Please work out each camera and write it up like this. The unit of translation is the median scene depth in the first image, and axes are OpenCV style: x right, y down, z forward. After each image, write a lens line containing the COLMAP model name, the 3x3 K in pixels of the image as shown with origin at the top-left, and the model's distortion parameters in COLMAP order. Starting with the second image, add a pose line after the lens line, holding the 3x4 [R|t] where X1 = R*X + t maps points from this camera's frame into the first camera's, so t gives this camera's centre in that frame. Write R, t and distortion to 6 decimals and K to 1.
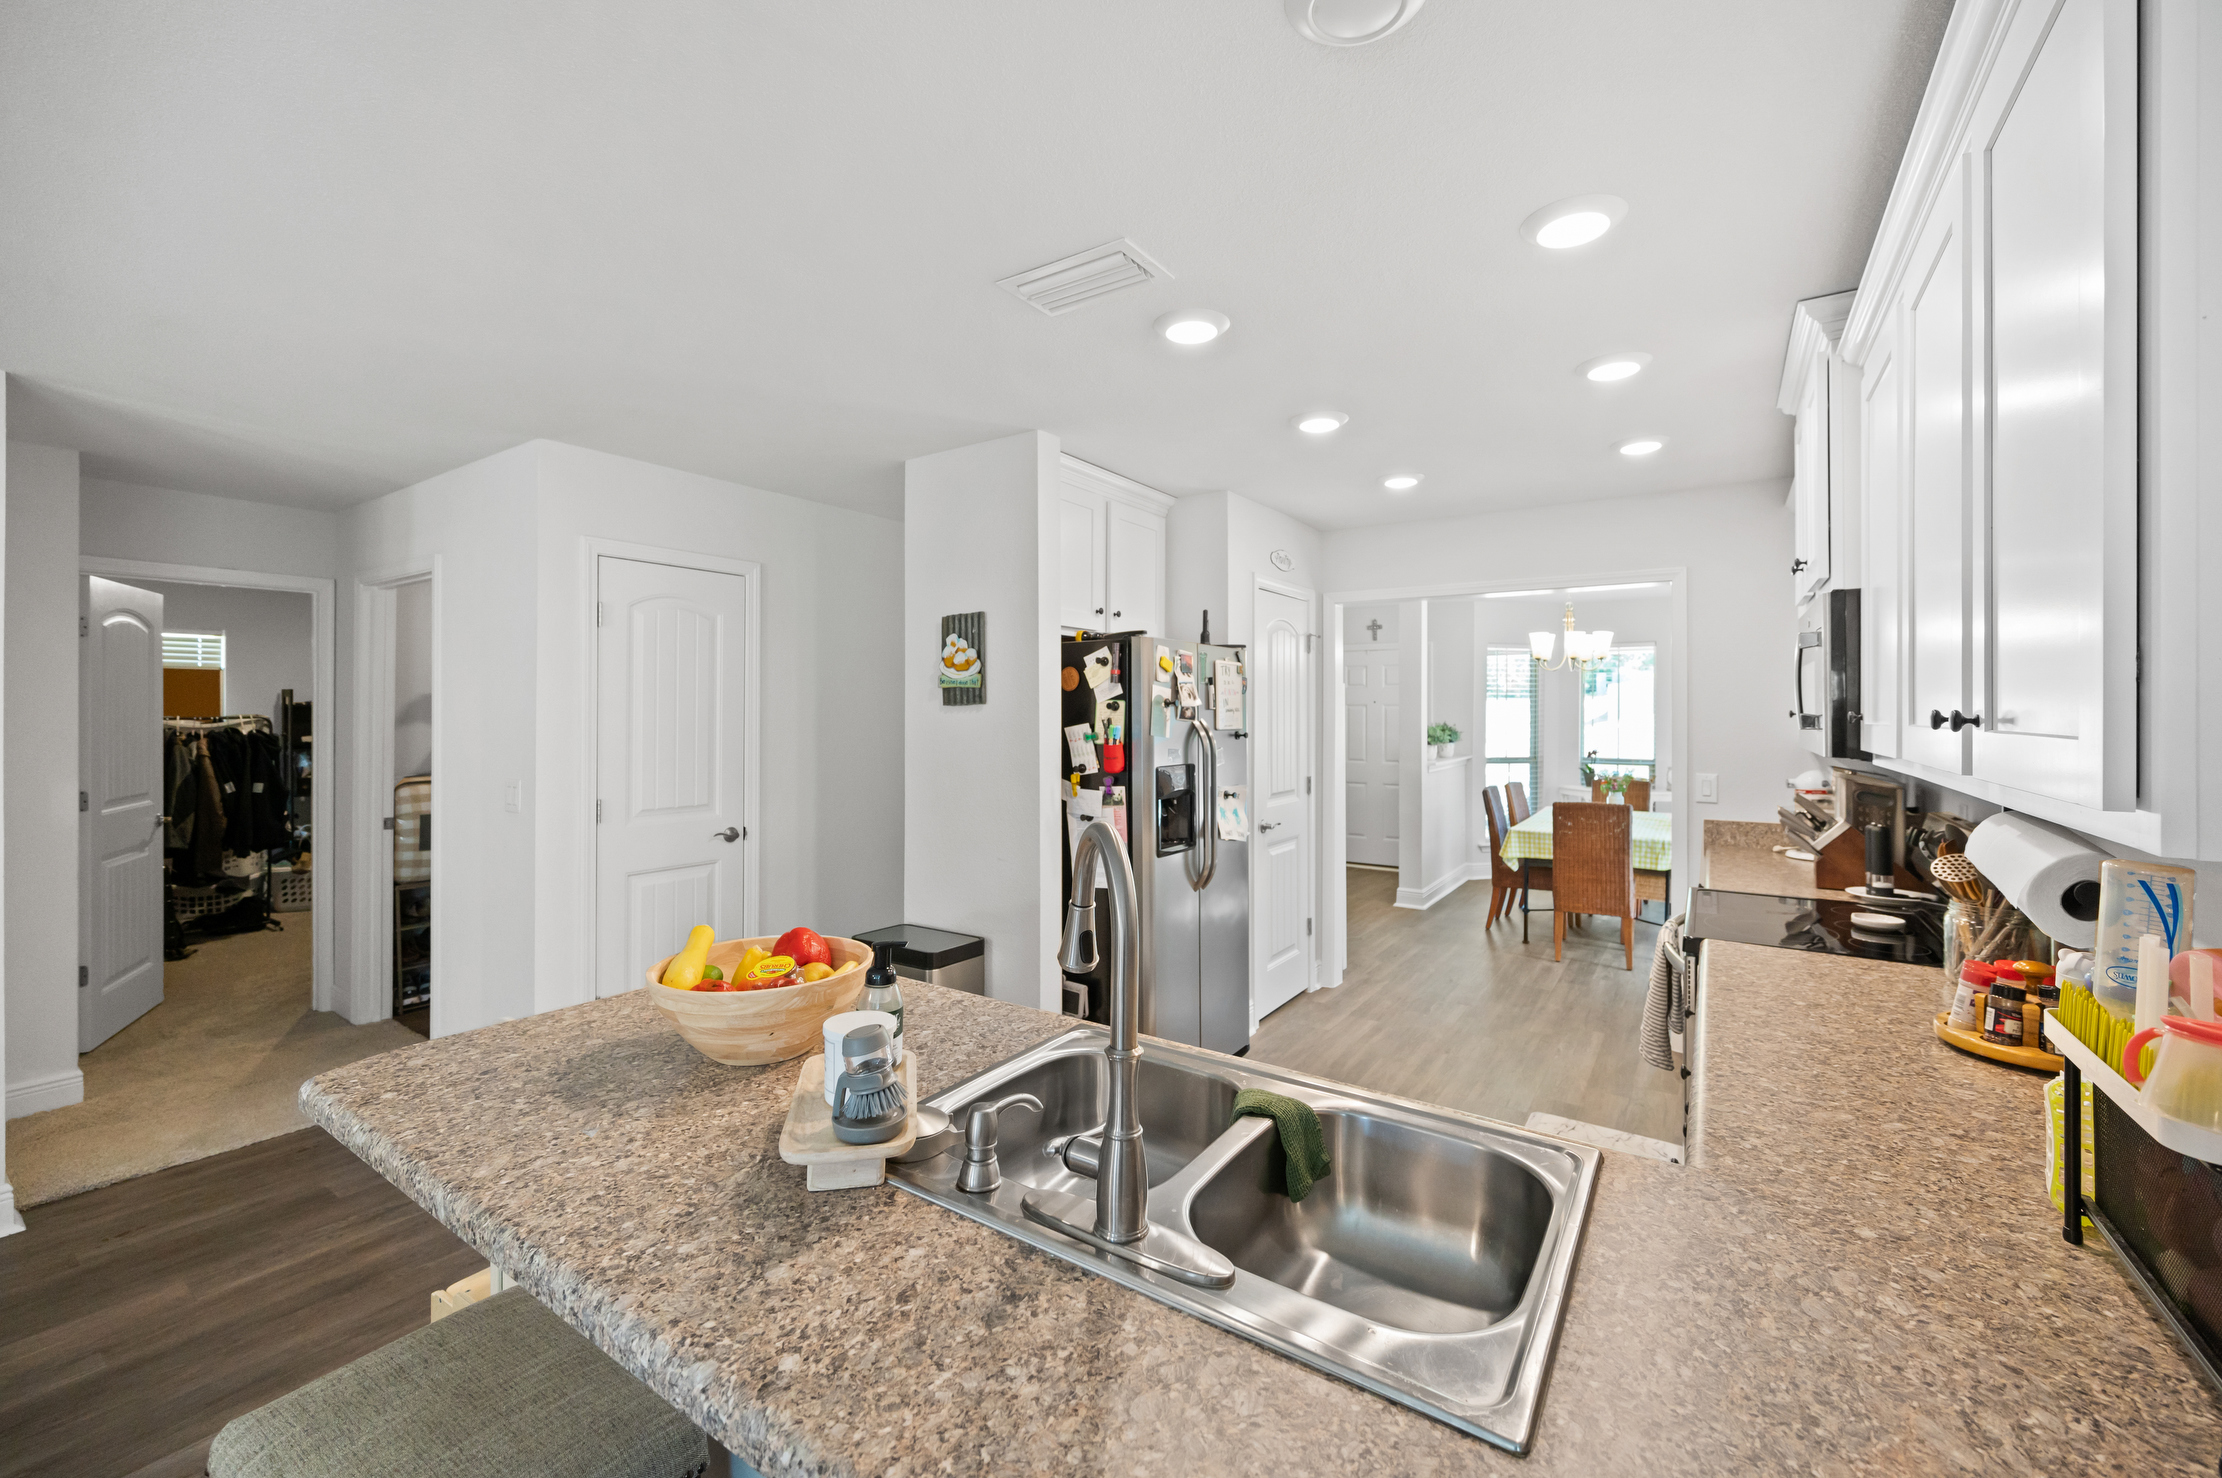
lens RADIAL K [[903.4, 0, 1108.9], [0, 903.4, 723.4], [0, 0, 1]] dist [0.002988, 0.000042]
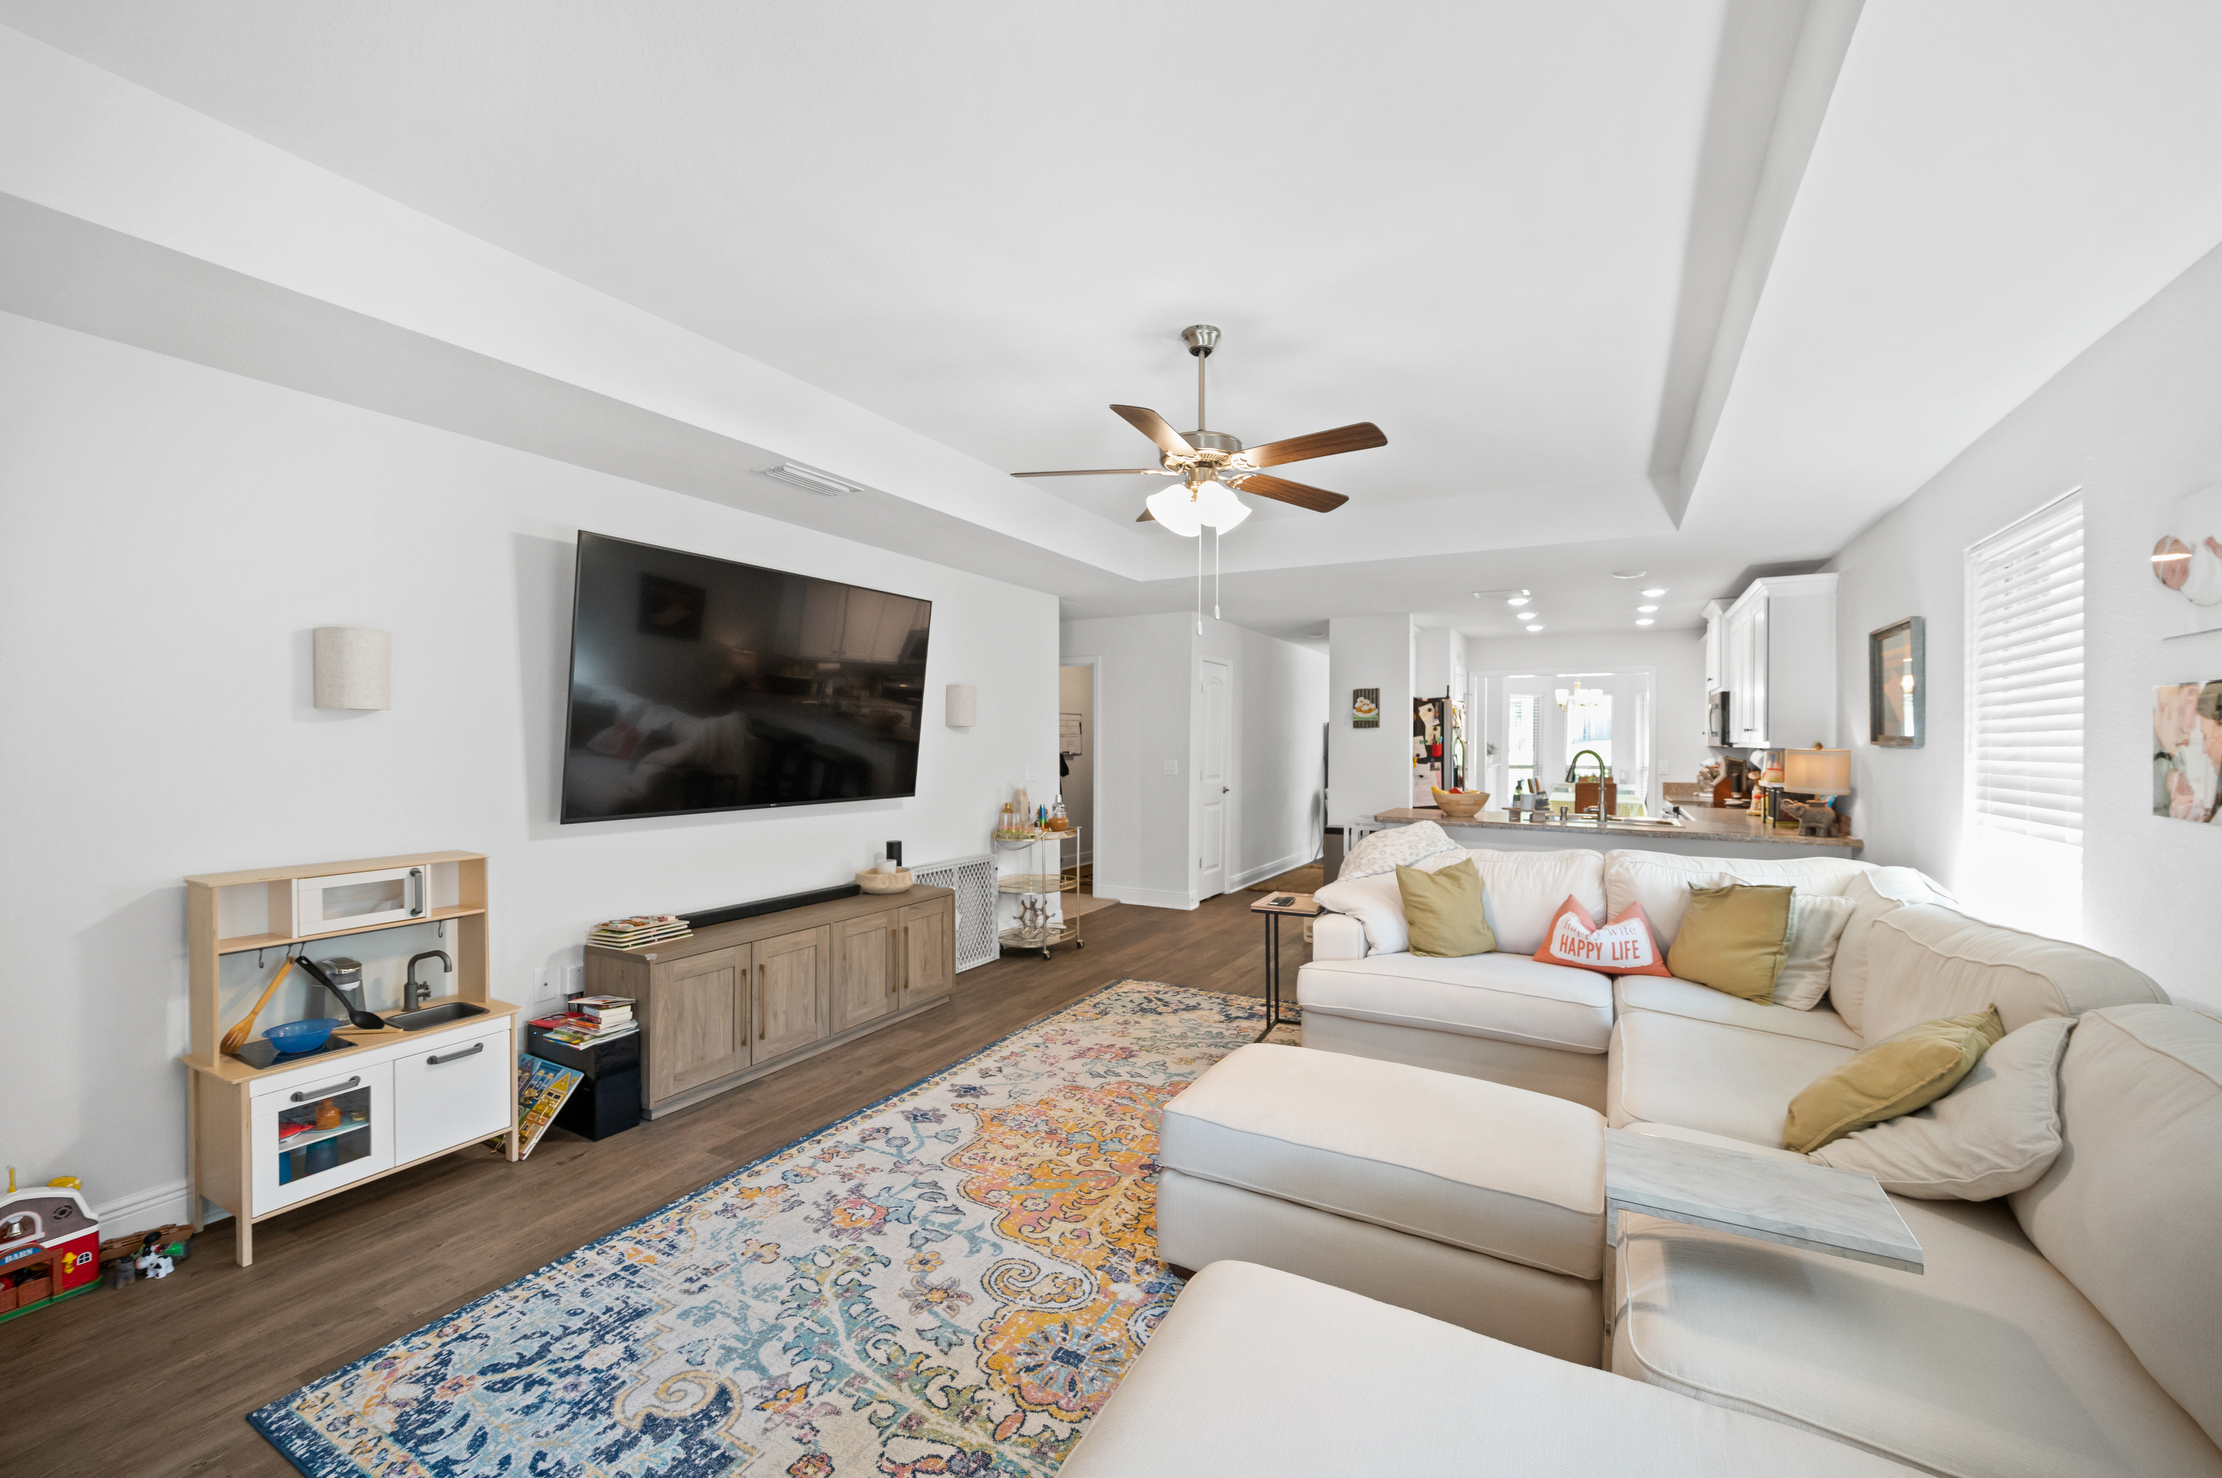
lens RADIAL K [[903.4, 0, 1122.9], [0, 903.4, 741.7], [0, 0, 1]] dist [0.002988, 0.000042]
pose [[0.994716, -0.001258, 0.102653, -1.040280], [0.002538, 0.999921, -0.012342, 0.042262], [-0.102629, 0.012537, 0.994641, -1.250563]]
